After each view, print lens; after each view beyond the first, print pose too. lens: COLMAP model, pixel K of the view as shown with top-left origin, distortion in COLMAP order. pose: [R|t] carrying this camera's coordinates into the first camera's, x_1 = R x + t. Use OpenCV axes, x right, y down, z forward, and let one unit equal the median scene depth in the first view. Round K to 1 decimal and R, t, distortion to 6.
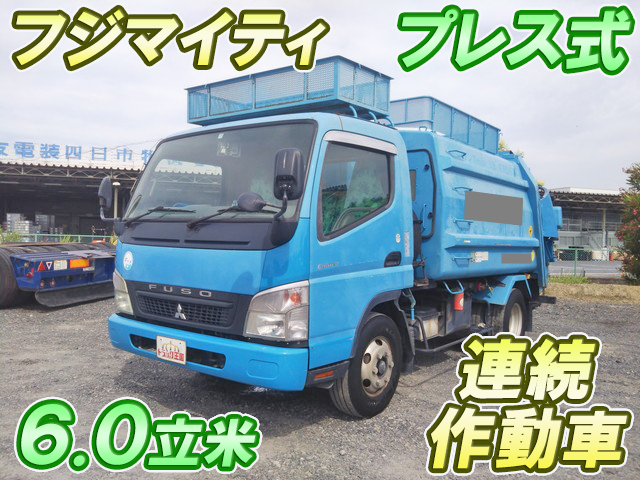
lens RADIAL K [[550.6, 0, 329.4], [0, 550.6, 239.0], [0, 0, 1]] dist [-0.002337, -0.004531]
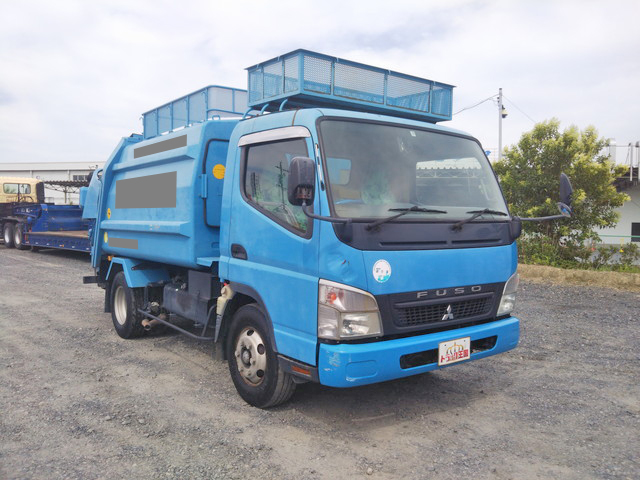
lens RADIAL K [[550.6, 0, 329.4], [0, 550.6, 239.0], [0, 0, 1]] dist [-0.002337, -0.004531]
pose [[0.266912, -0.042096, 0.962801, -1.291105], [0.022766, 0.999042, 0.037369, -0.044553], [-0.963452, 0.011945, 0.267614, 0.940291]]
